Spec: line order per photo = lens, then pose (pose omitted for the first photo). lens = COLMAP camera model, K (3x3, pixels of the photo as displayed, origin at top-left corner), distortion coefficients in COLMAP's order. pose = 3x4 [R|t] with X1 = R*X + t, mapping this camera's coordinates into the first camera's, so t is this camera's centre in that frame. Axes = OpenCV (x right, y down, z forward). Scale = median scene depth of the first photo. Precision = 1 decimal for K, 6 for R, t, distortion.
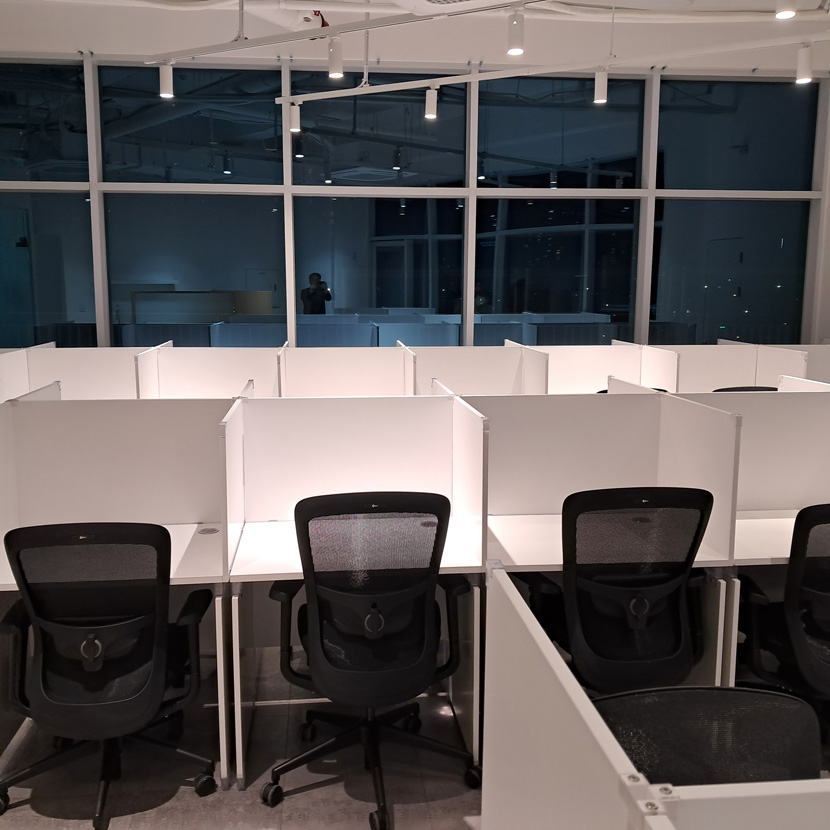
lens RADIAL K [[854.6, 0, 412.9], [0, 854.6, 388.8], [0, 0, 1]] dist [0.164933, -0.357177]
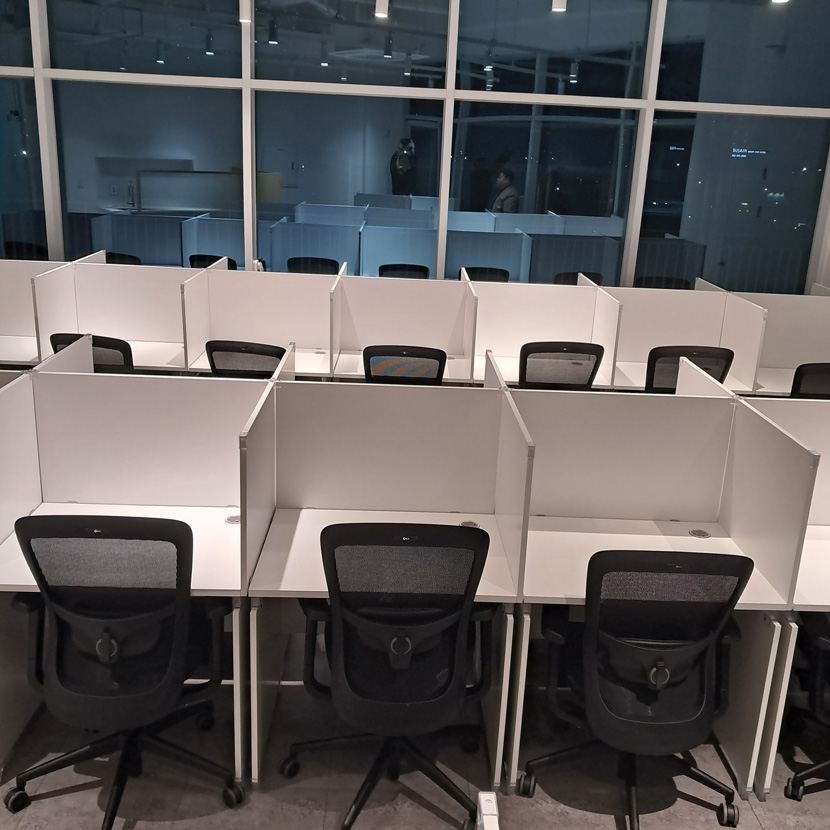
lens RADIAL K [[874.6, 0, 436.4], [0, 874.6, 375.7], [0, 0, 1]] dist [0.061336, -0.037755]
pose [[0.995875, 0.062420, -0.065856, 0.324145], [-0.052840, 0.988976, 0.138326, -0.154159], [0.073764, -0.134276, 0.988195, 0.115062]]
